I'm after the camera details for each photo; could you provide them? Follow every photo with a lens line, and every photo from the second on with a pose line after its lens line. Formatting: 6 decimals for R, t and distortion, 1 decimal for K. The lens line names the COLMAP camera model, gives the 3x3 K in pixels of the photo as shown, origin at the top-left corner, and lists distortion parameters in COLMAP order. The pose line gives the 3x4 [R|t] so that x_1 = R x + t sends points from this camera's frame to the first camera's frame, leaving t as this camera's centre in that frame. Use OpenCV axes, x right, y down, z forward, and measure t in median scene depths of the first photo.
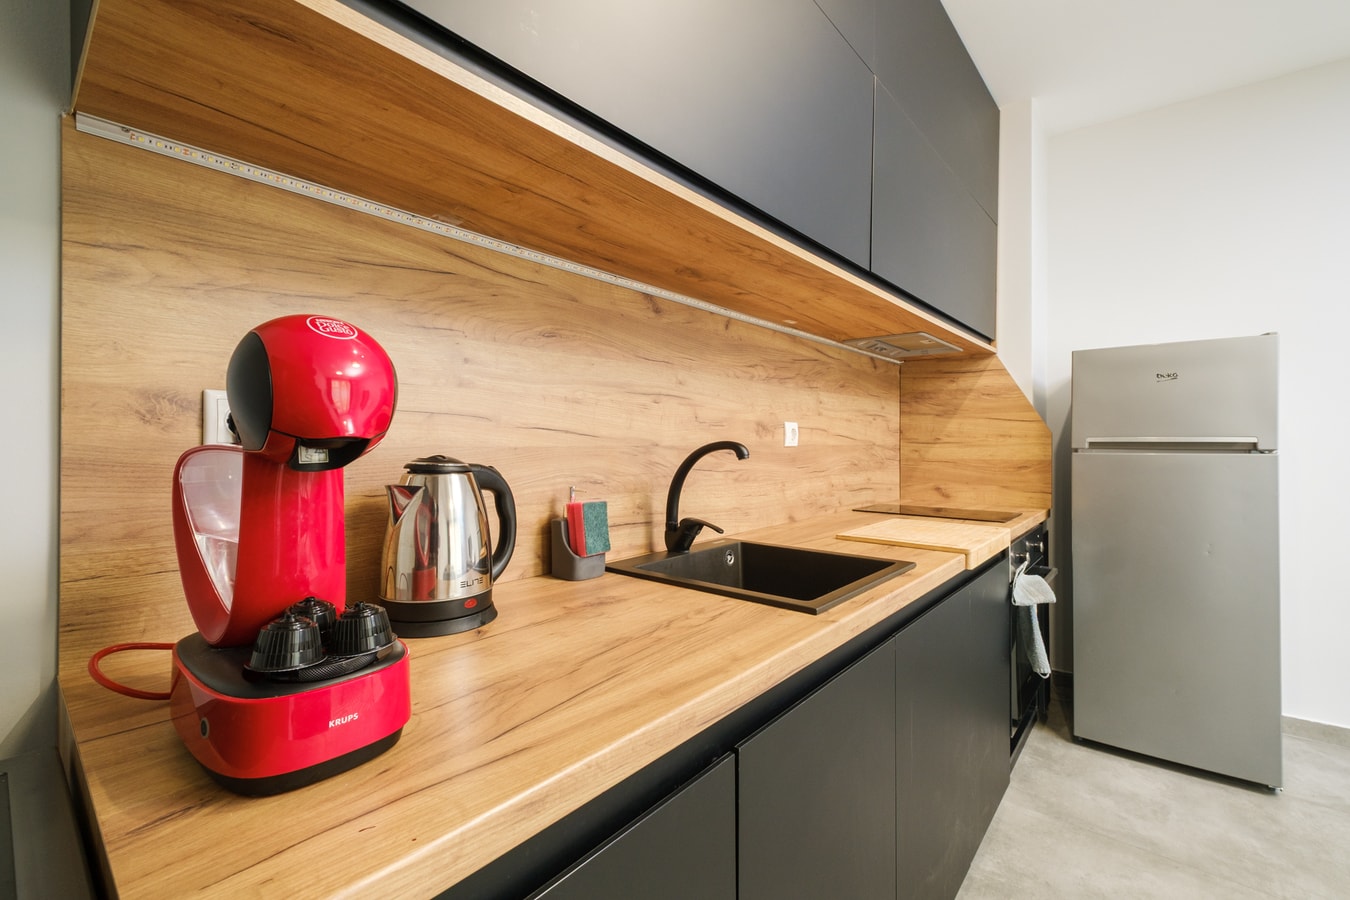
lens RADIAL K [[581.3, 0, 676.1], [0, 581.3, 436.6], [0, 0, 1]] dist [0.014777, -0.003347]
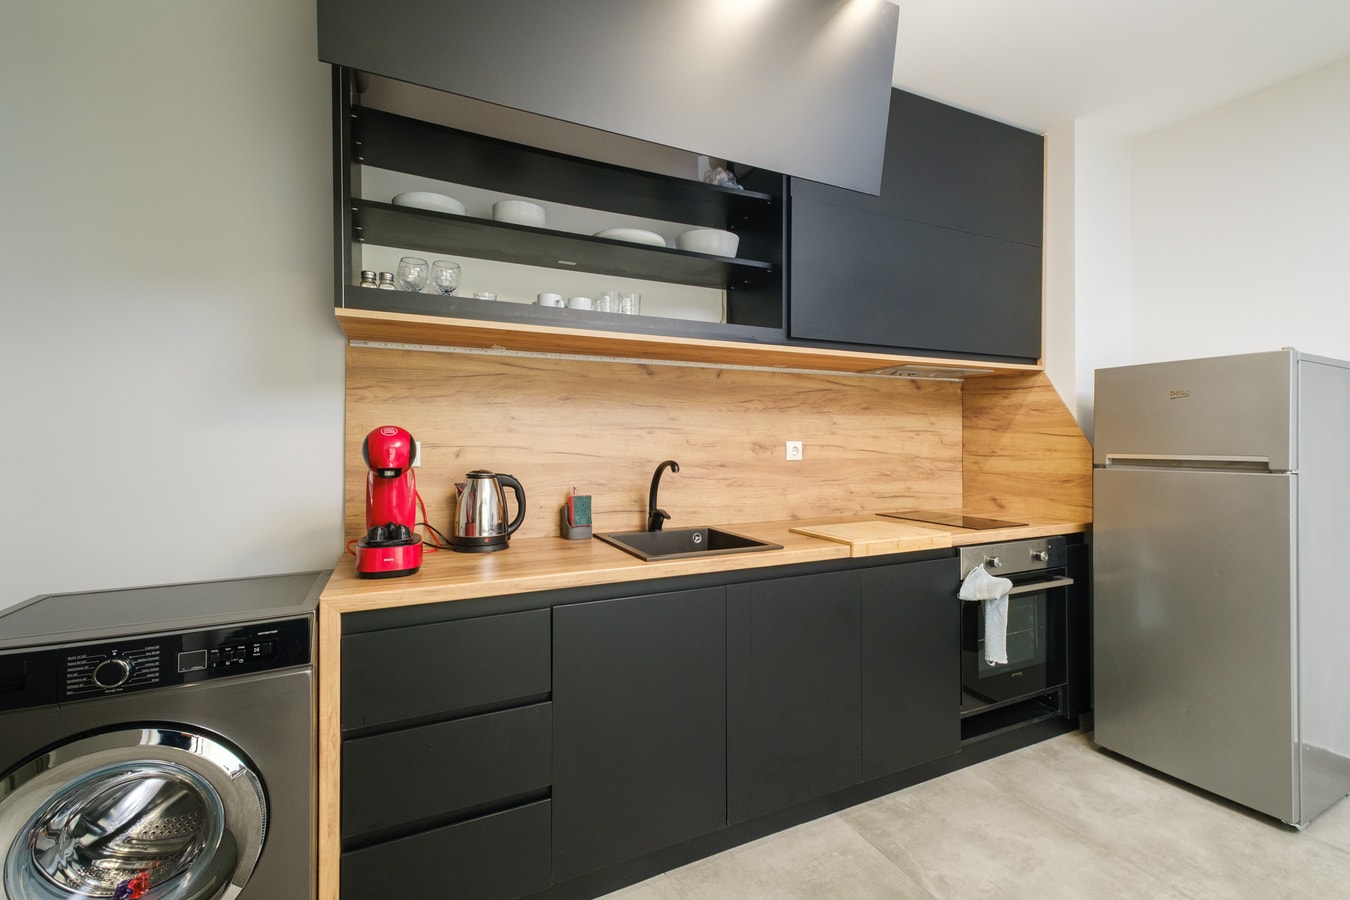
lens RADIAL K [[581.3, 0, 671.1], [0, 581.3, 430.1], [0, 0, 1]] dist [0.014777, -0.003347]
pose [[0.911904, -0.010834, -0.410260, 0.560420], [0.005876, 0.999894, -0.013344, -0.040270], [0.410361, 0.009758, 0.911871, -0.326636]]
